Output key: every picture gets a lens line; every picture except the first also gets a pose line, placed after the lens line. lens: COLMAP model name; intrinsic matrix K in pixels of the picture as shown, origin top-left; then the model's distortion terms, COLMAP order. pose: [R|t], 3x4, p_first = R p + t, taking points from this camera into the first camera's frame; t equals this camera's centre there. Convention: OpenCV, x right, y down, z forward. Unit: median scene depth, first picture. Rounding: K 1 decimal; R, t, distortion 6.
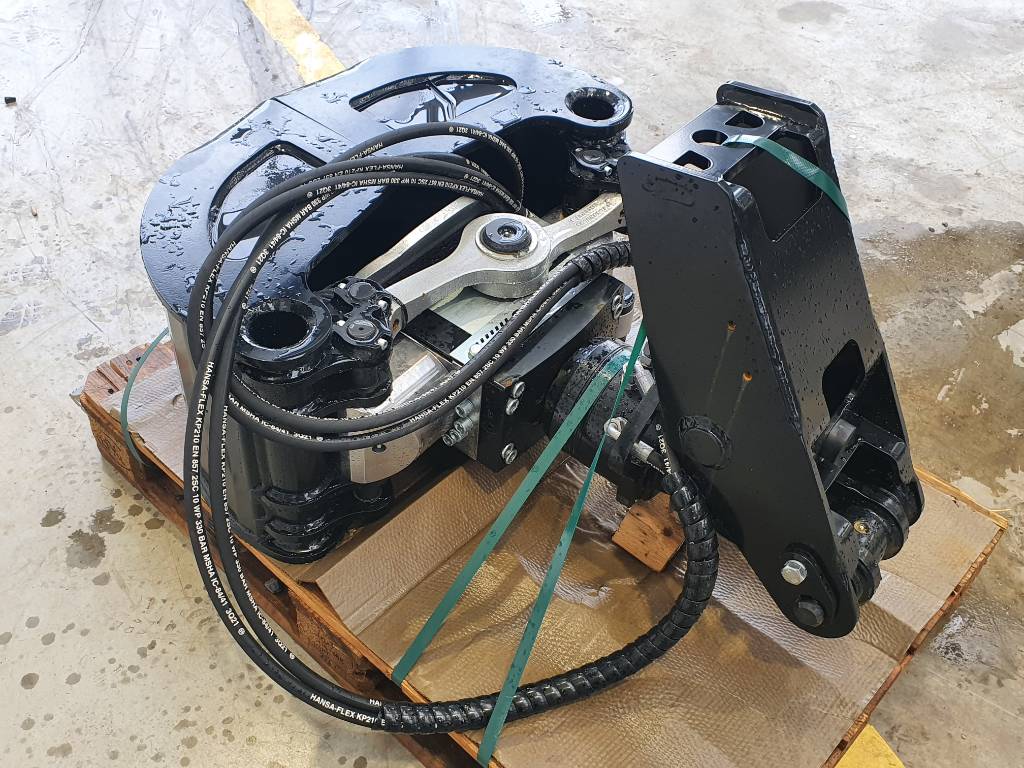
lens RADIAL K [[1058.9, 0, 509.9], [0, 1058.9, 399.1], [0, 0, 1]] dist [0.002026, 0.000000]
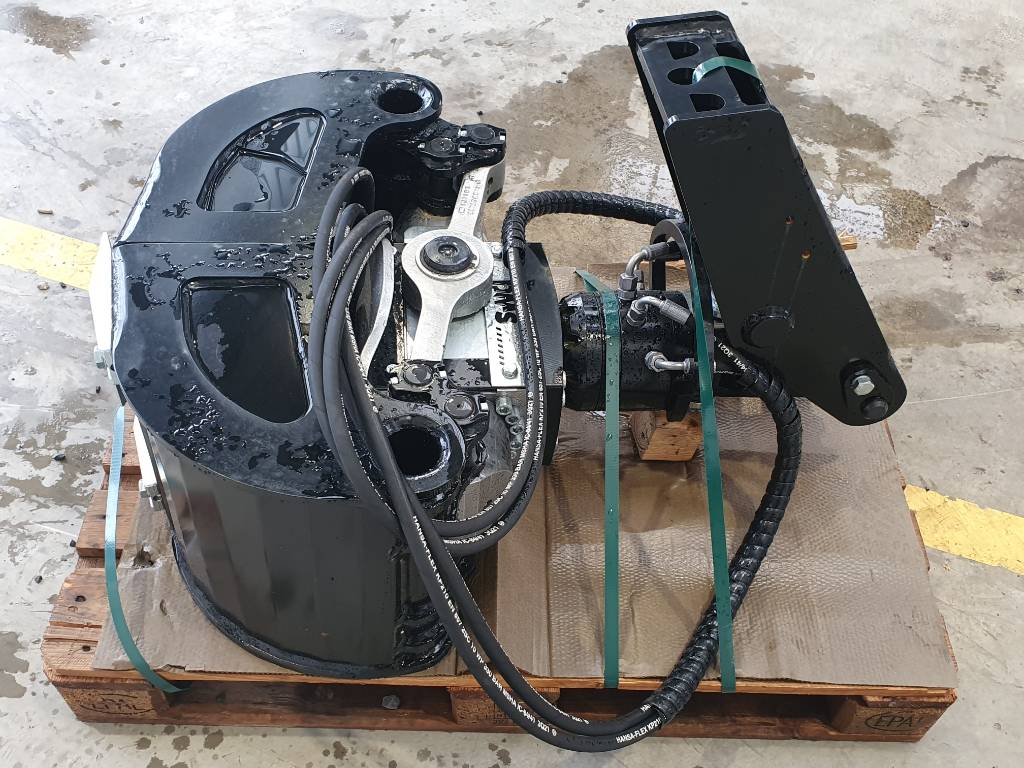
lens RADIAL K [[1058.9, 0, 504.5], [0, 1058.9, 382.8], [0, 0, 1]] dist [0.002026, 0.000000]
pose [[0.740197, -0.518305, 0.428332, -0.429614], [0.482601, 0.853094, 0.198311, -0.214655], [-0.468193, 0.059924, 0.881592, 0.117657]]
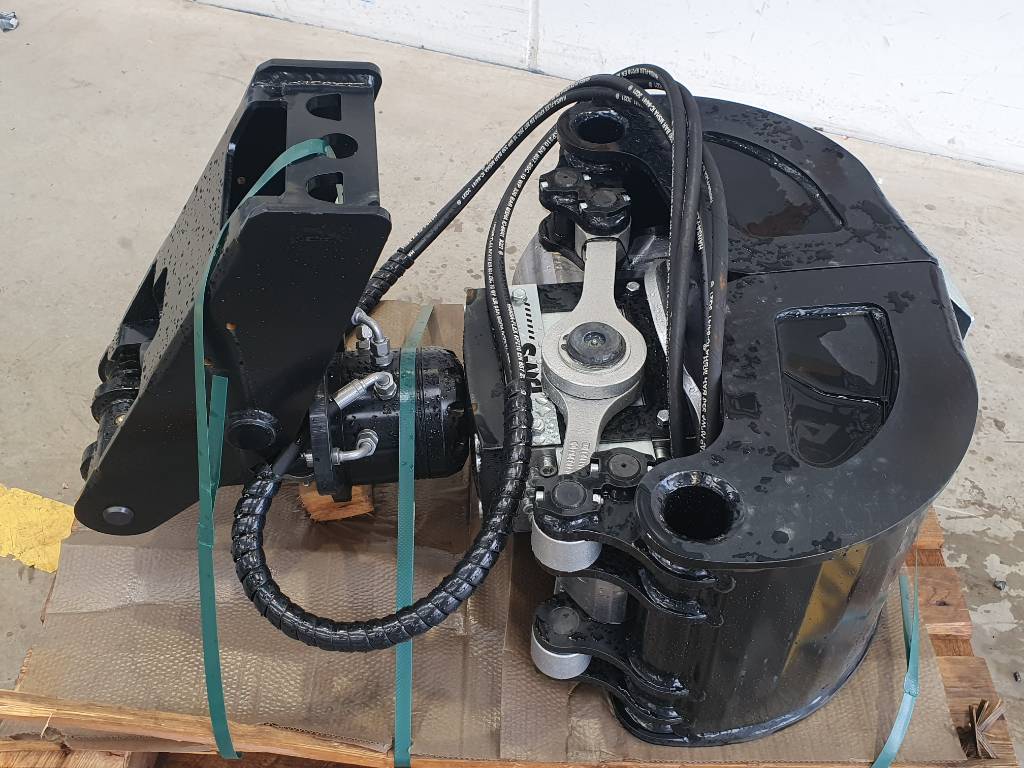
lens RADIAL K [[1058.9, 0, 510.9], [0, 1058.9, 392.5], [0, 0, 1]] dist [0.002026, 0.000000]
pose [[-0.733089, 0.459919, -0.501053, 0.479824], [-0.524492, 0.086724, 0.846987, -0.815621], [0.432999, 0.883716, 0.177648, 0.825614]]
